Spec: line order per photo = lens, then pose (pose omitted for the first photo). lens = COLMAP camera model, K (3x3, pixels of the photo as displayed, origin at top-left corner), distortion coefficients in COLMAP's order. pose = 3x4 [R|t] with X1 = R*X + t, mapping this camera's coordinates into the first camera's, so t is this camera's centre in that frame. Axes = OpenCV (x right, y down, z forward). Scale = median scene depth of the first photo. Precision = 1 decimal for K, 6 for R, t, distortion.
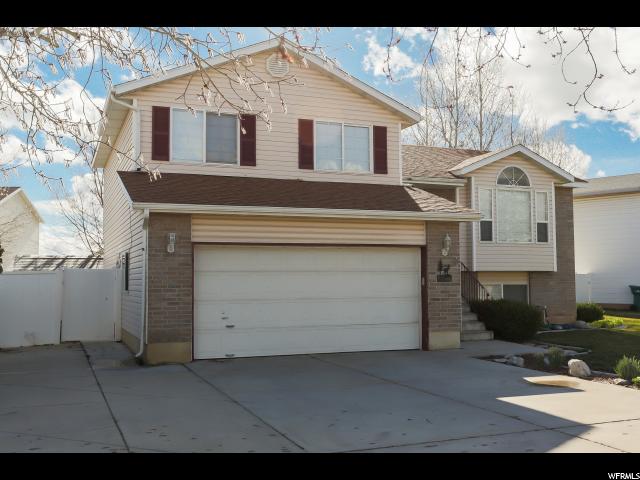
lens RADIAL K [[616.4, 0, 319.4], [0, 616.4, 238.9], [0, 0, 1]] dist [0.011557, 0.000000]
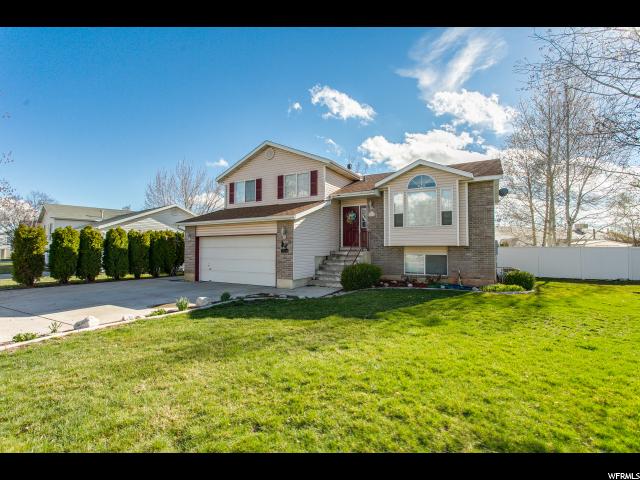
lens RADIAL K [[265.5, 0, 310.6], [0, 265.5, 242.8], [0, 0, 1]] dist [-0.010836, -0.000064]
pose [[0.679491, -0.009950, -0.733617, 0.745832], [0.044897, 0.998598, 0.028041, 0.018375], [0.732309, -0.051991, 0.678985, 0.457067]]
